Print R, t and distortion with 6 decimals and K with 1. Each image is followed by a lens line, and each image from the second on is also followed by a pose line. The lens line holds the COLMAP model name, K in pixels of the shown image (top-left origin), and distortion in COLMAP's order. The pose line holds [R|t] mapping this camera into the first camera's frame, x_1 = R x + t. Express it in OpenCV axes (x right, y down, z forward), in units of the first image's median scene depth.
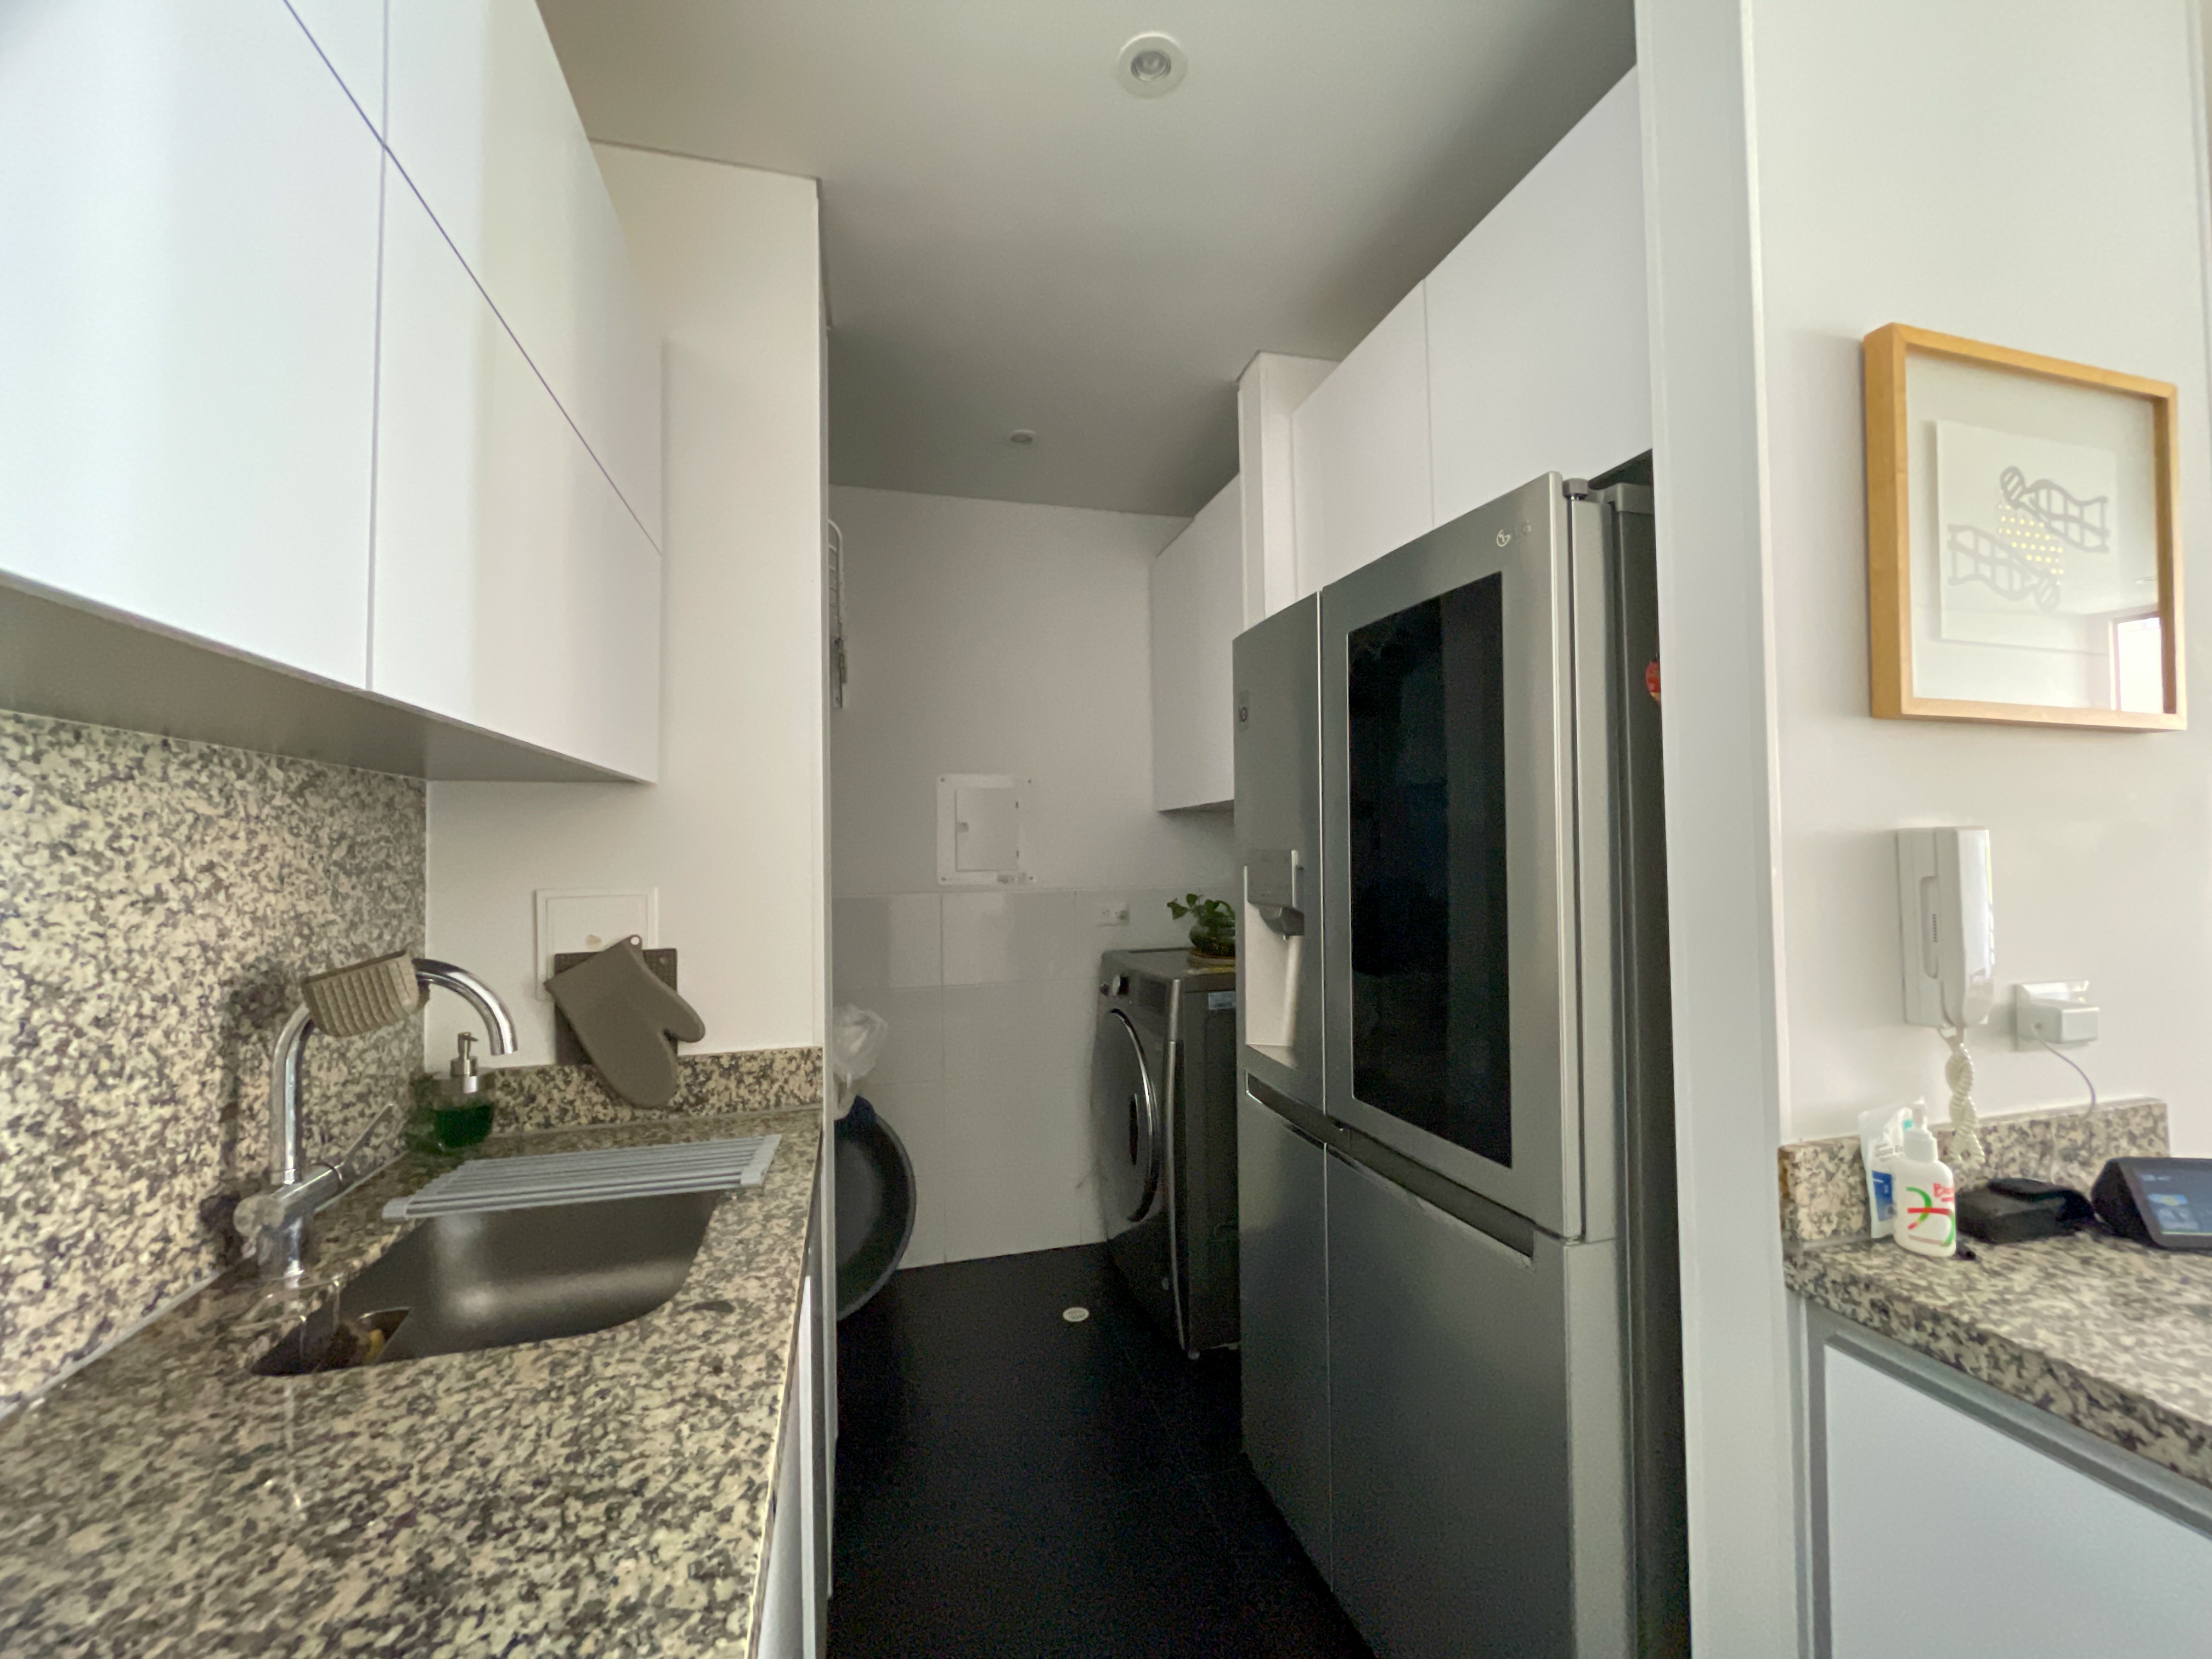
lens RADIAL K [[889.9, 0, 1105.5], [0, 889.9, 826.4], [0, 0, 1]] dist [-0.000361, -0.000423]
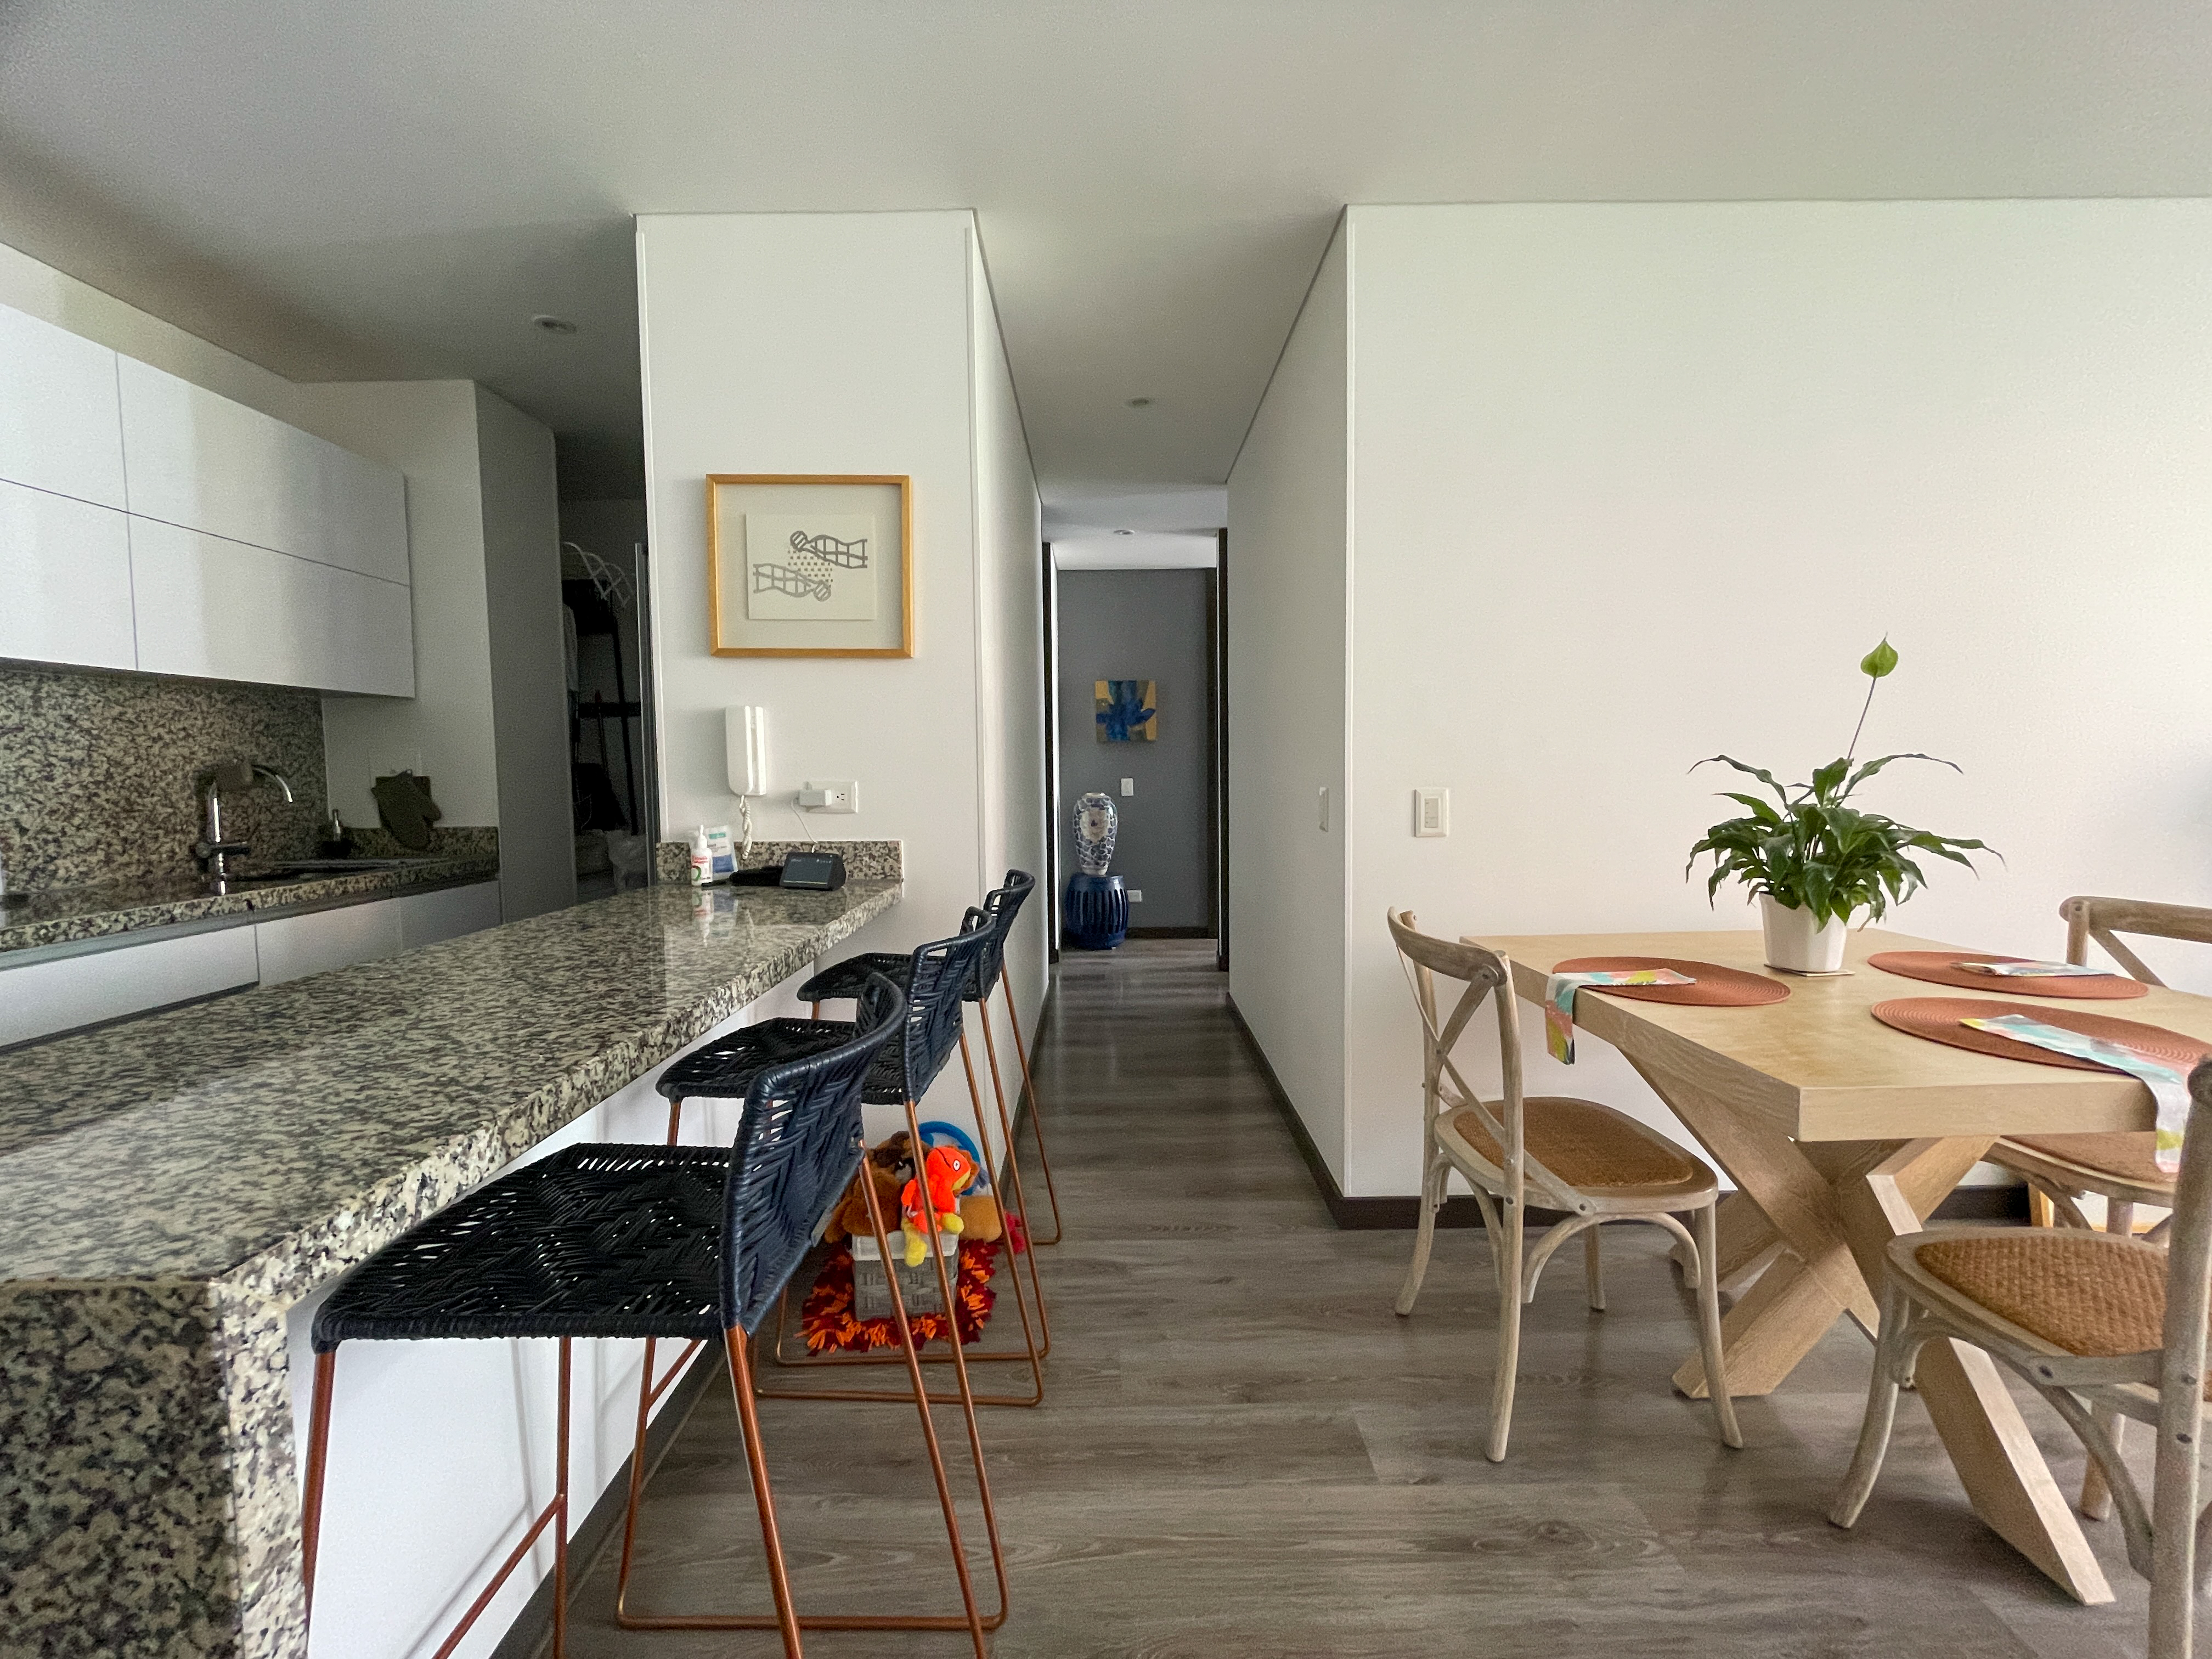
lens RADIAL K [[892.3, 0, 1105.9], [0, 892.3, 825.2], [0, 0, 1]] dist [-0.002537, -0.000040]
pose [[0.966083, 0.020325, -0.257429, 2.222089], [0.003881, 0.995642, 0.093173, 0.085182], [0.258201, -0.091012, 0.961795, -0.860621]]
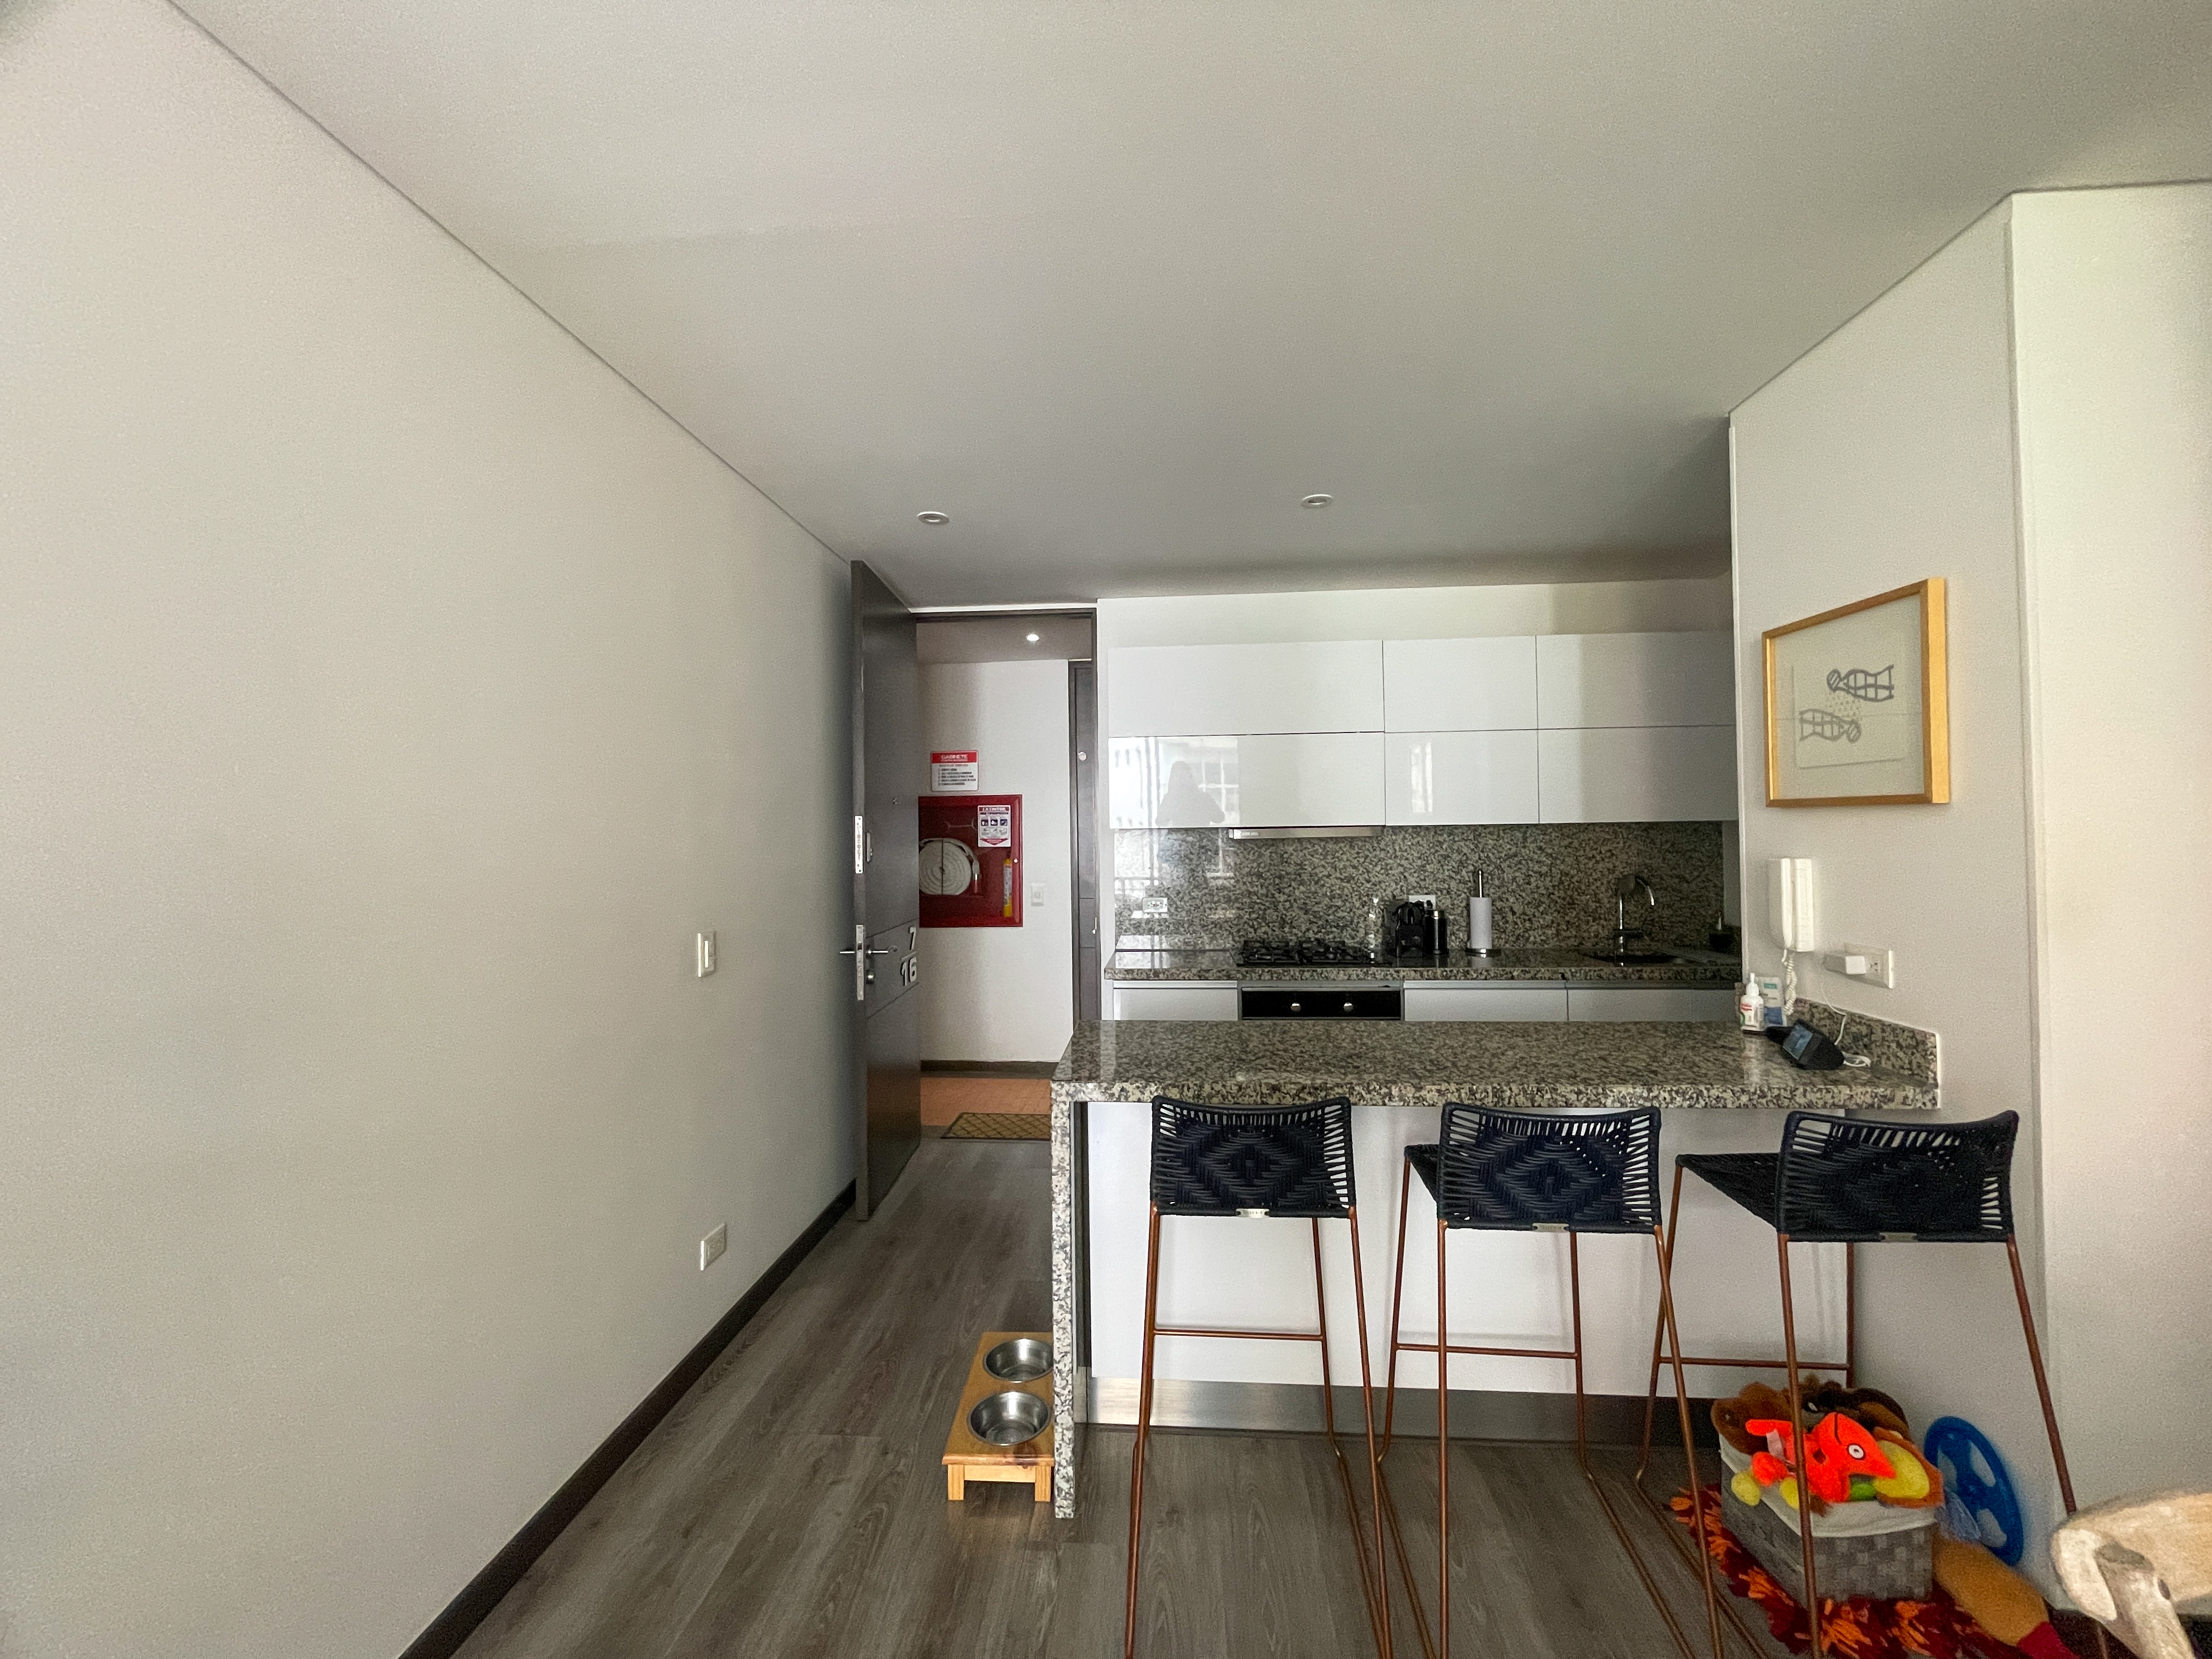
lens RADIAL K [[892.3, 0, 1105.9], [0, 892.3, 825.2], [0, 0, 1]] dist [-0.002537, -0.000040]
pose [[-0.338765, 0.006387, -0.940849, 3.278392], [0.043490, 0.999014, -0.008878, -0.121823], [0.939865, -0.043925, -0.338709, 0.167493]]
